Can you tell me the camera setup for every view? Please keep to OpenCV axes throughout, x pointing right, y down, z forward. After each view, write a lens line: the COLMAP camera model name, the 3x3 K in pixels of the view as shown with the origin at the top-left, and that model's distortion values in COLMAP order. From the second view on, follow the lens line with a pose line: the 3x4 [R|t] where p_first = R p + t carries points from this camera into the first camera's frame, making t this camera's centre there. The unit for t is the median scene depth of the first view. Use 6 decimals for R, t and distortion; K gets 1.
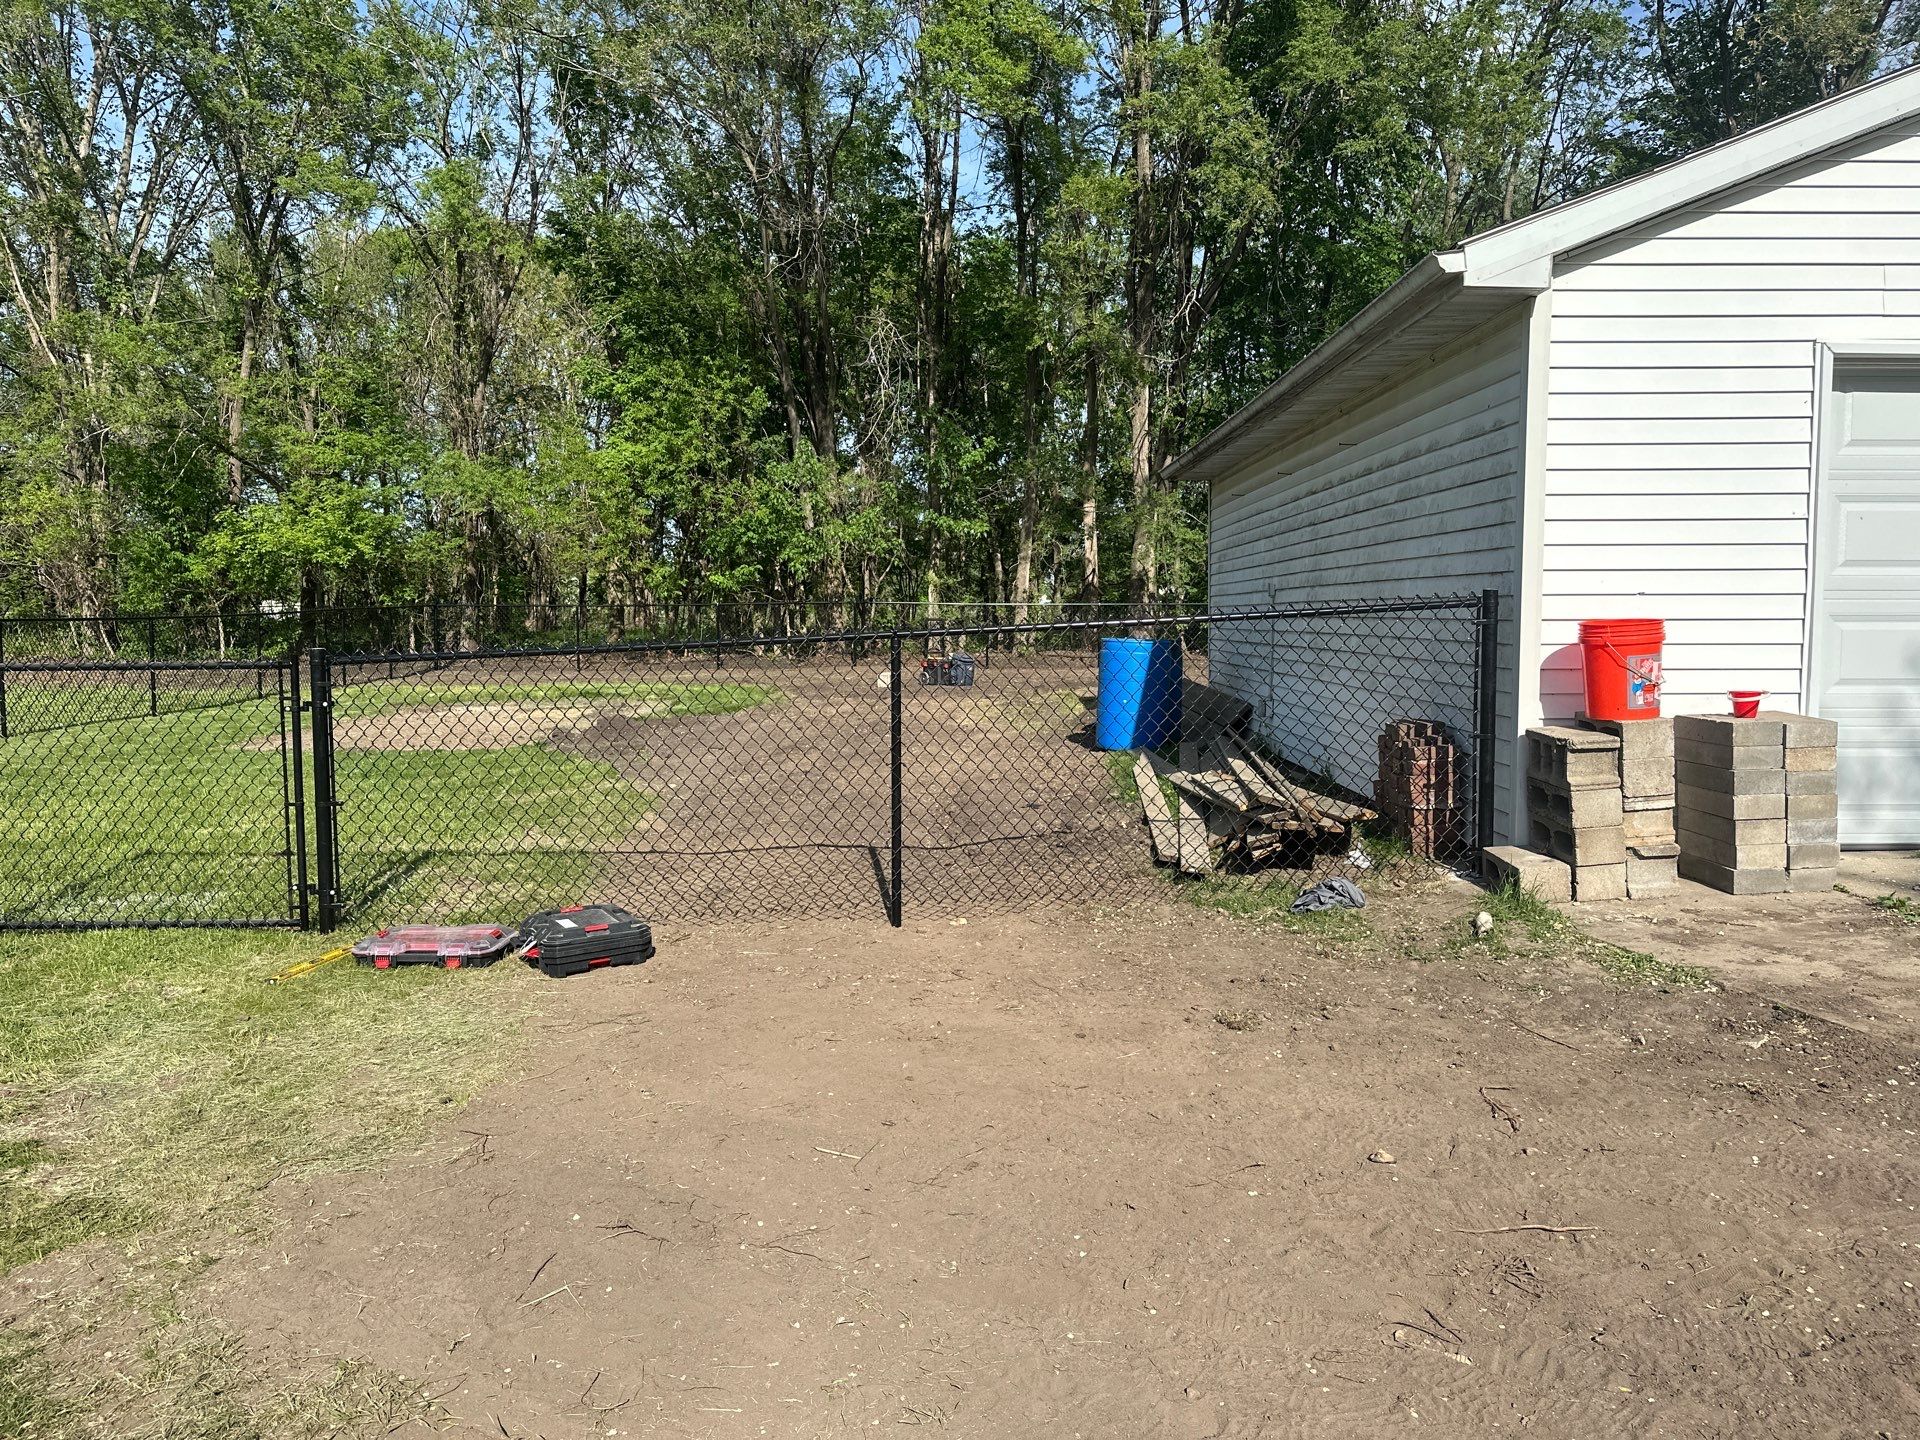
lens RADIAL K [[1385.0, 0, 960.3], [0, 1385.0, 696.9], [0, 0, 1]] dist [0.062556, 0.001667]
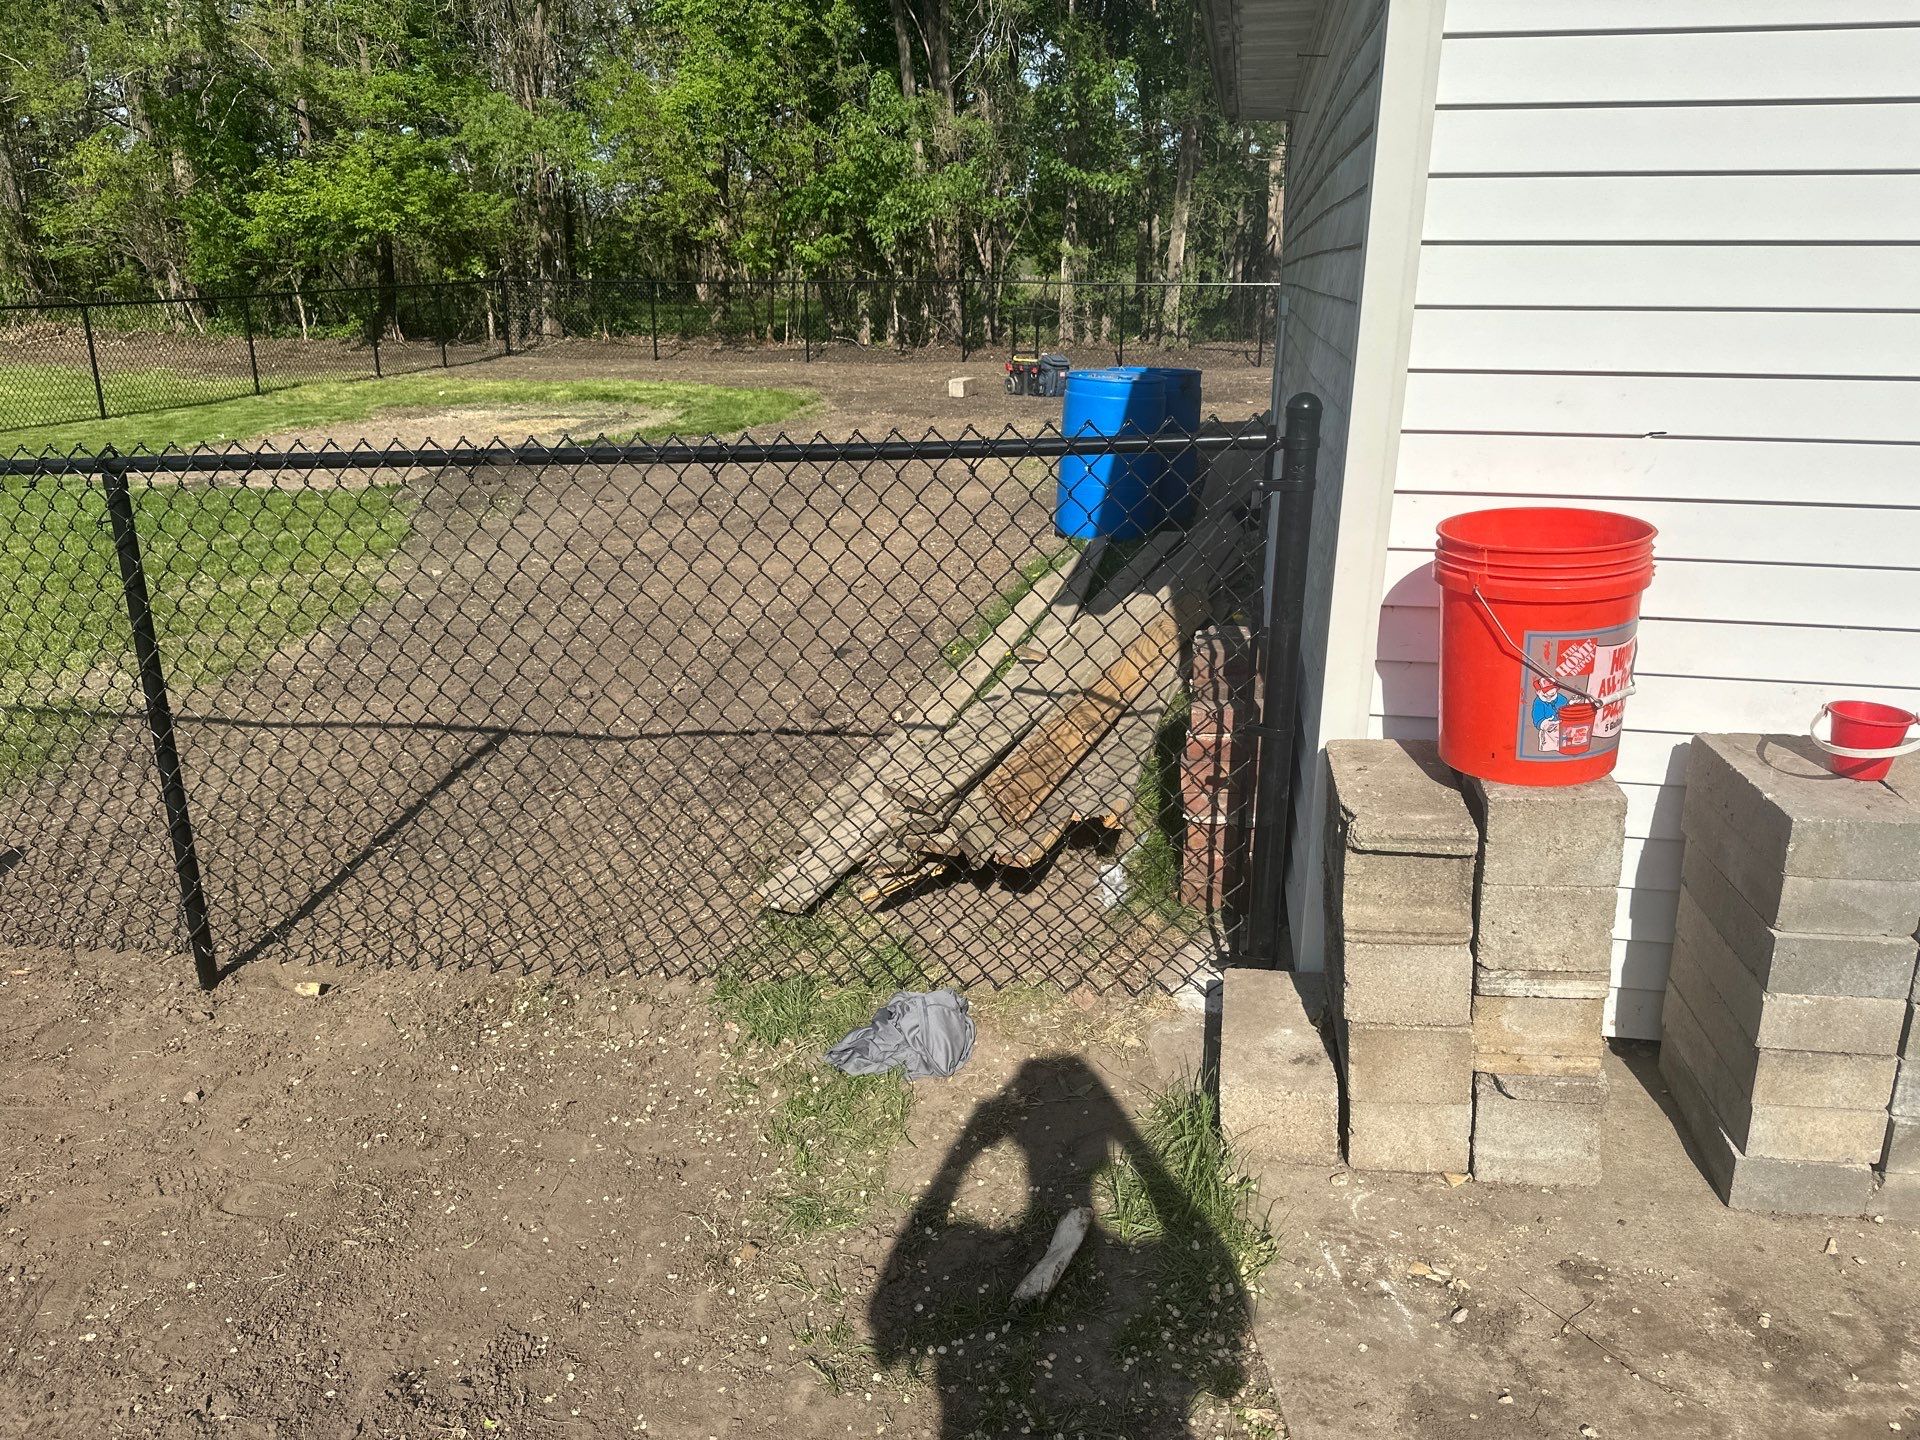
lens RADIAL K [[1353.8, 0, 944.6], [0, 1353.8, 717.8], [0, 0, 1]] dist [0.109762, -0.135870]
pose [[0.975153, 0.073939, -0.208830, 0.341113], [-0.018260, 0.966277, 0.256855, -0.084112], [0.220779, -0.246660, 0.943618, 0.517457]]
